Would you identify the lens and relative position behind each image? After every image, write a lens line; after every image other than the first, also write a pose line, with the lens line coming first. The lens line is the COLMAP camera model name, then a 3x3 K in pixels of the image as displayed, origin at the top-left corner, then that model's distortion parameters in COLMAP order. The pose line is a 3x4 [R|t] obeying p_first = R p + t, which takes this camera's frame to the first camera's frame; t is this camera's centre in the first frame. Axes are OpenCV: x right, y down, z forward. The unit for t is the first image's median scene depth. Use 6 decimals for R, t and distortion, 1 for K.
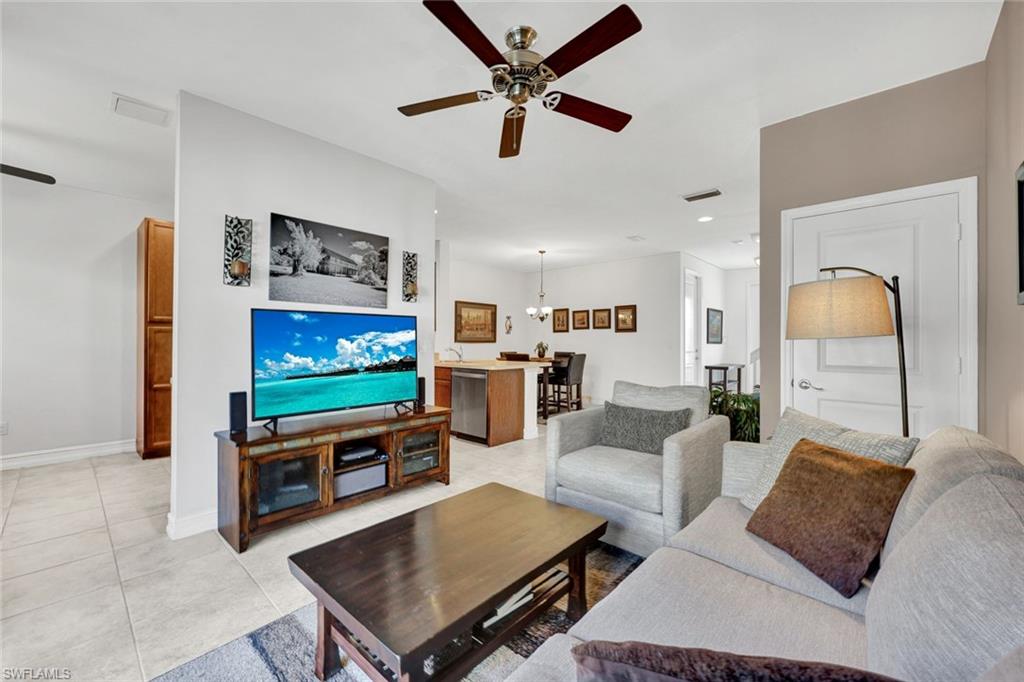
lens RADIAL K [[409.7, 0, 511.4], [0, 409.7, 336.3], [0, 0, 1]] dist [0.004079, -0.001285]
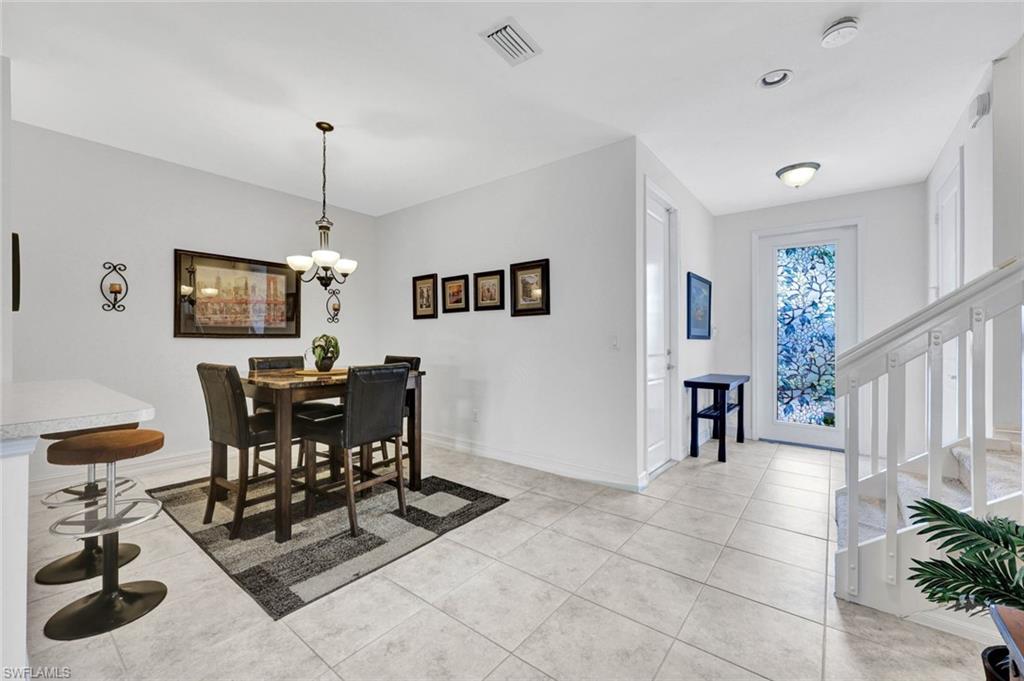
lens RADIAL K [[409.7, 0, 504.7], [0, 409.7, 336.4], [0, 0, 1]] dist [0.004079, -0.001285]
pose [[0.998244, -0.000794, 0.059223, 0.205965], [0.000453, 0.999983, 0.005784, 0.011268], [-0.059227, -0.005747, 0.998228, 0.476278]]
